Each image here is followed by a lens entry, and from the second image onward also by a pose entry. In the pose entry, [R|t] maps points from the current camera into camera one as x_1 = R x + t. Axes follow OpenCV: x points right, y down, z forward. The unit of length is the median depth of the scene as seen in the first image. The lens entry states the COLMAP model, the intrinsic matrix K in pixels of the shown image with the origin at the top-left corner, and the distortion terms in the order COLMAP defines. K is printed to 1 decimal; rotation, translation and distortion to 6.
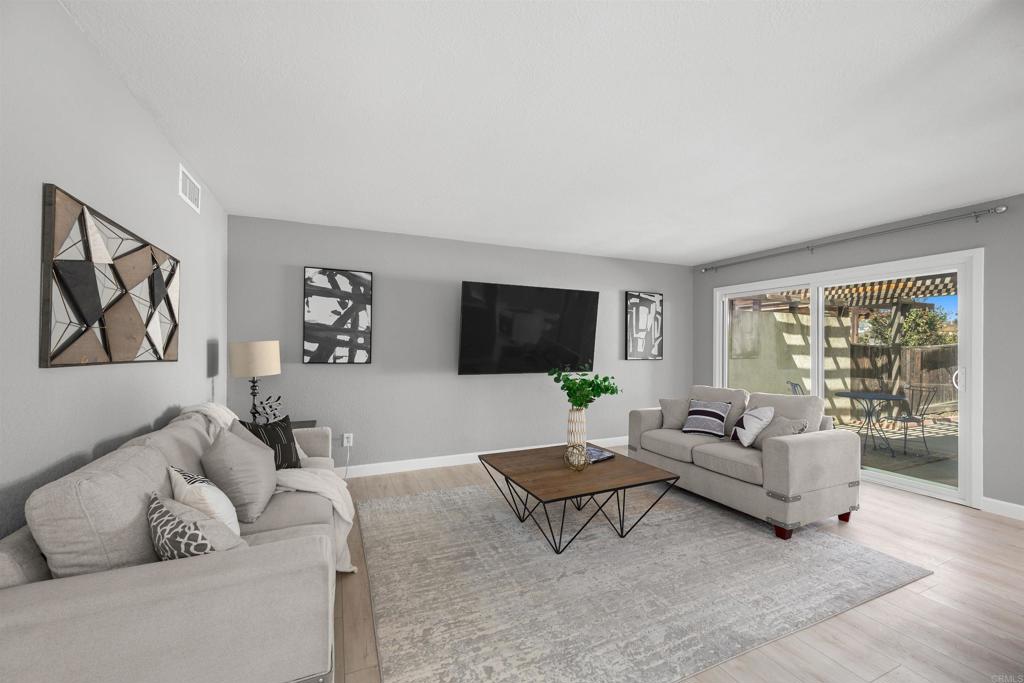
lens RADIAL K [[408.4, 0, 510.2], [0, 408.4, 345.9], [0, 0, 1]] dist [-0.000935, 0.000055]
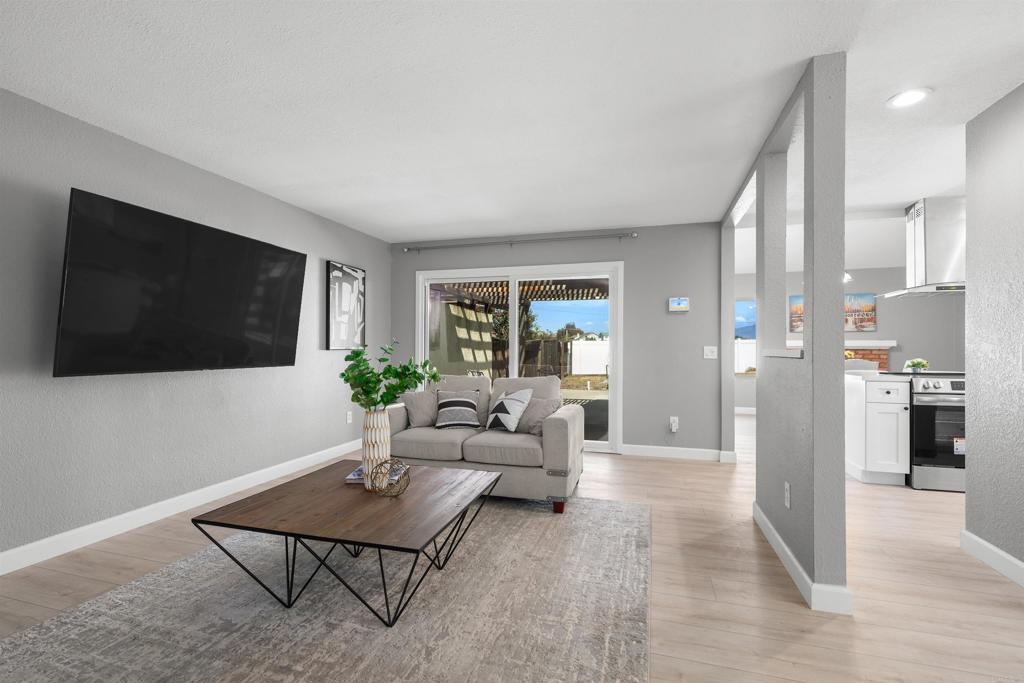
lens RADIAL K [[460.2, 0, 512.6], [0, 460.2, 348.4], [0, 0, 1]] dist [-0.001769, -0.000030]
pose [[0.645656, -0.003627, 0.763620, -0.207601], [-0.003282, 0.999966, 0.007525, 0.032561], [-0.763621, -0.007365, 0.645623, 0.236347]]
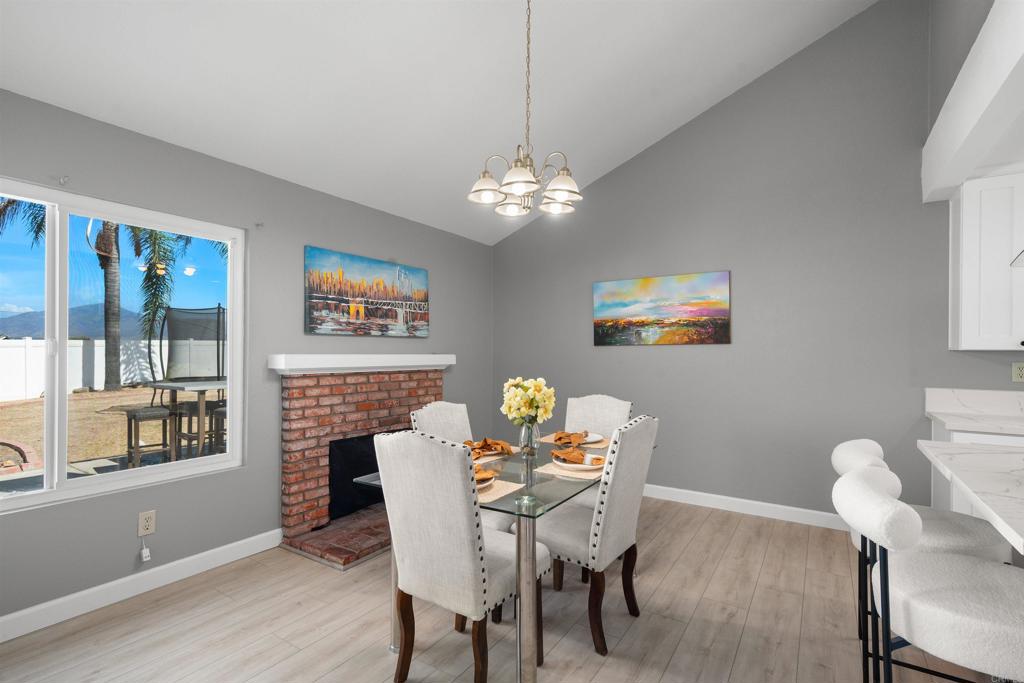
lens RADIAL K [[483.2, 0, 514.6], [0, 483.2, 351.6], [0, 0, 1]] dist [0.004163, 0.000378]
pose [[-0.555206, -0.007935, 0.831675, 1.168331], [-0.013026, 0.999915, 0.000844, -0.000348], [-0.831611, -0.010364, -0.555262, 0.778139]]
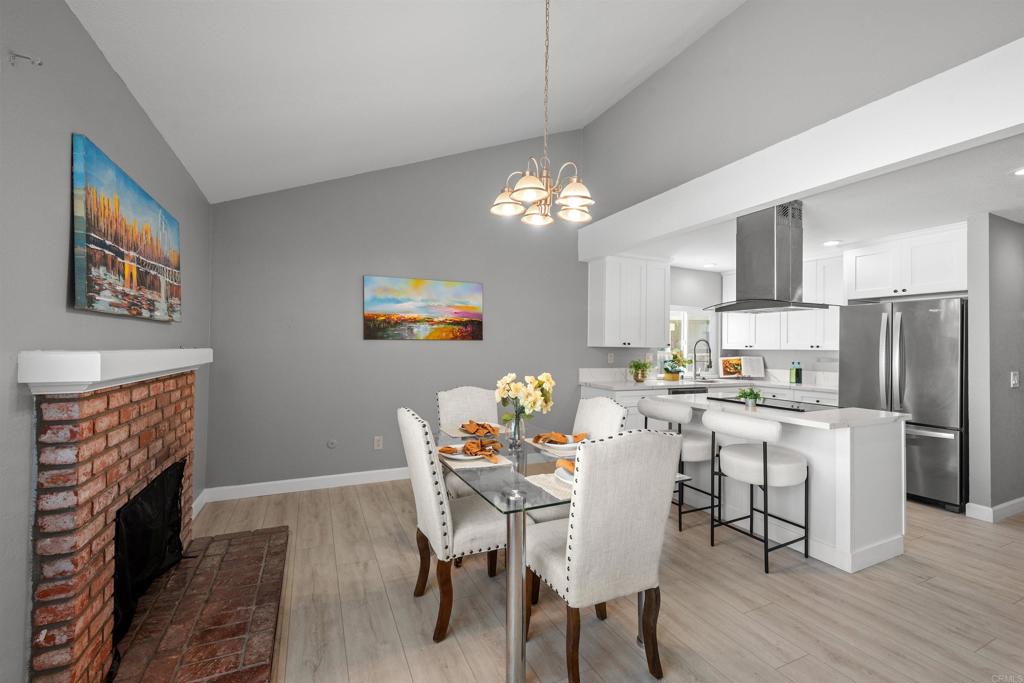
lens RADIAL K [[429.4, 0, 512.0], [0, 429.4, 341.5], [0, 0, 1]] dist [0.000380, 0.000079]
pose [[-0.999479, -0.019004, -0.026072, 1.716458], [-0.018502, 0.999641, -0.019367, 0.002322], [0.026430, -0.018875, -0.999472, 1.004041]]
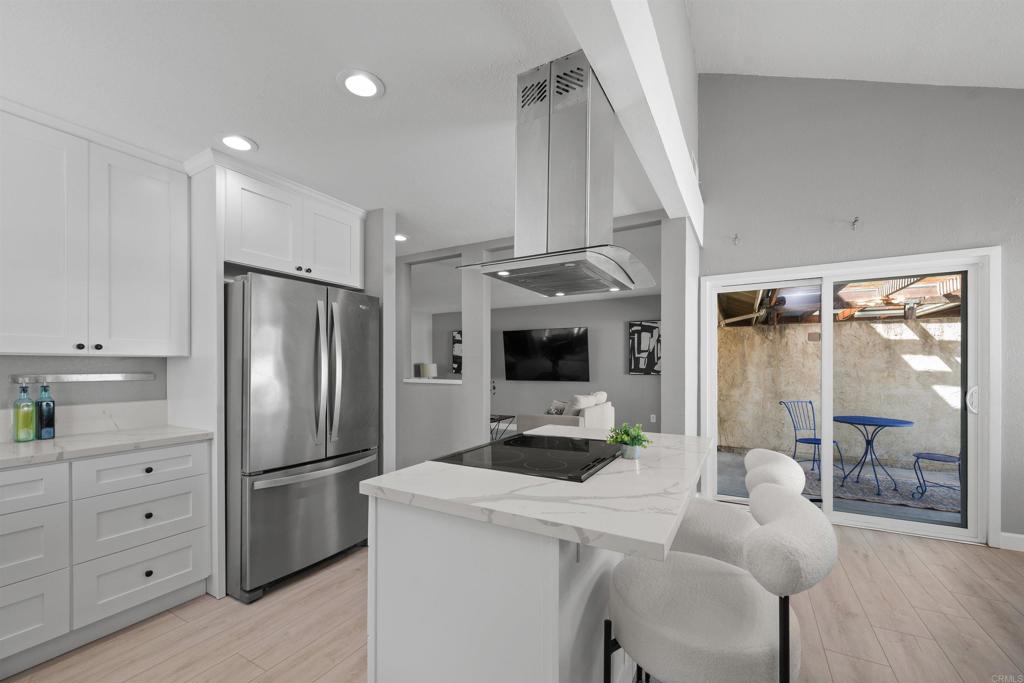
lens RADIAL K [[410.7, 0, 507.4], [0, 410.7, 366.4], [0, 0, 1]] dist [-0.000285, 0.000009]
pose [[0.596708, -0.004464, -0.802446, 1.504423], [0.009406, 0.999955, 0.001432, 0.004708], [0.802403, -0.008402, 0.596723, -0.141150]]
